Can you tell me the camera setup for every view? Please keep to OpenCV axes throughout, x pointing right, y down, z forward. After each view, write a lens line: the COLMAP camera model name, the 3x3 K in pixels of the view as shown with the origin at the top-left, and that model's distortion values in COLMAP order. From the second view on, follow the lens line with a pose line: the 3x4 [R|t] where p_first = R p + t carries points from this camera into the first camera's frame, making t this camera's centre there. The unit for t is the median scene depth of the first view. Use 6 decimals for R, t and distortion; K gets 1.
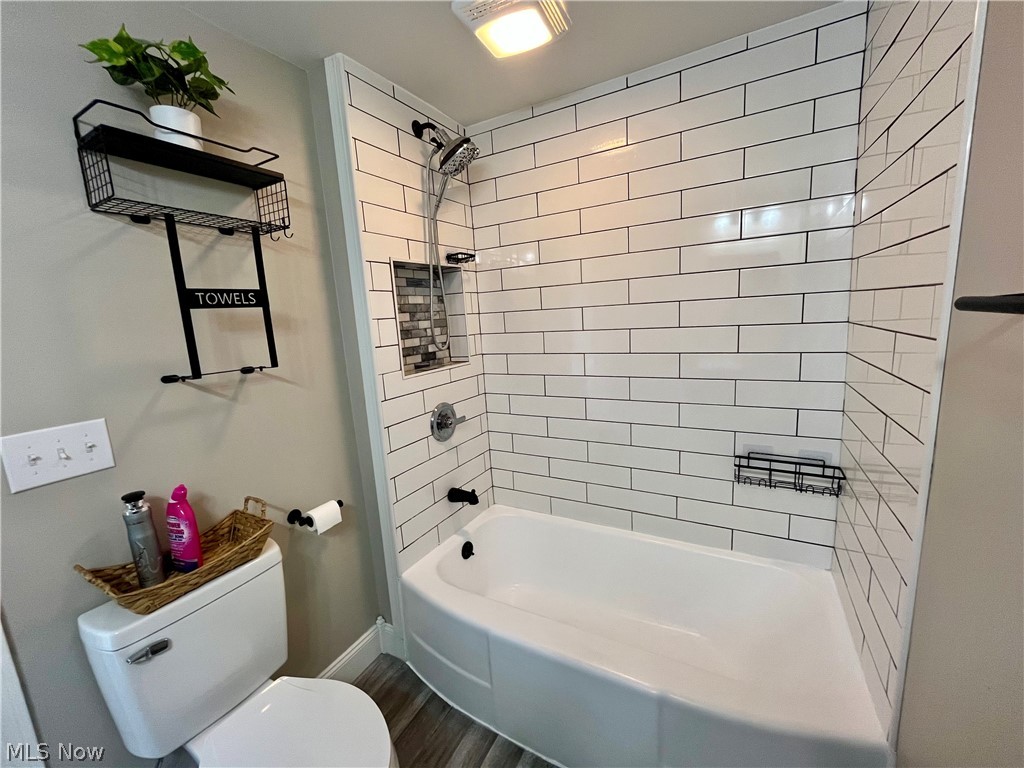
lens RADIAL K [[415.5, 0, 512.4], [0, 415.5, 379.7], [0, 0, 1]] dist [0.002661, 0.000124]
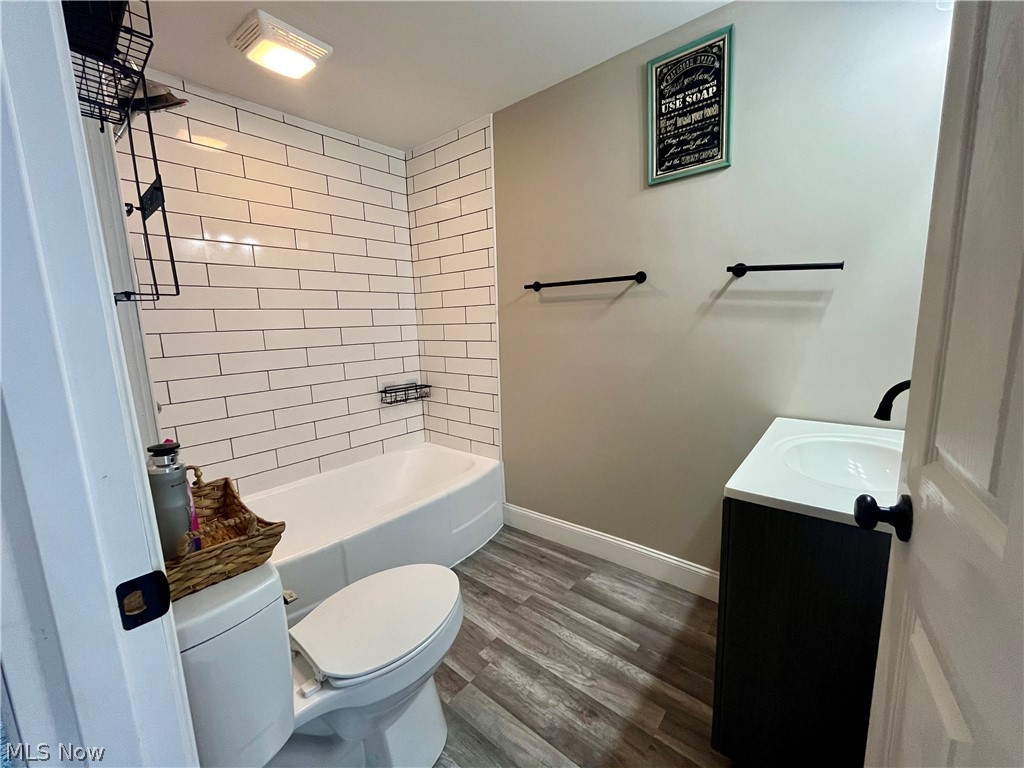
lens RADIAL K [[415.5, 0, 515.6], [0, 415.5, 385.7], [0, 0, 1]] dist [0.002661, 0.000124]
pose [[0.203625, -0.100149, 0.973913, -0.940592], [0.181153, 0.981432, 0.063047, 0.160377], [-0.962144, 0.163590, 0.217986, 0.148773]]
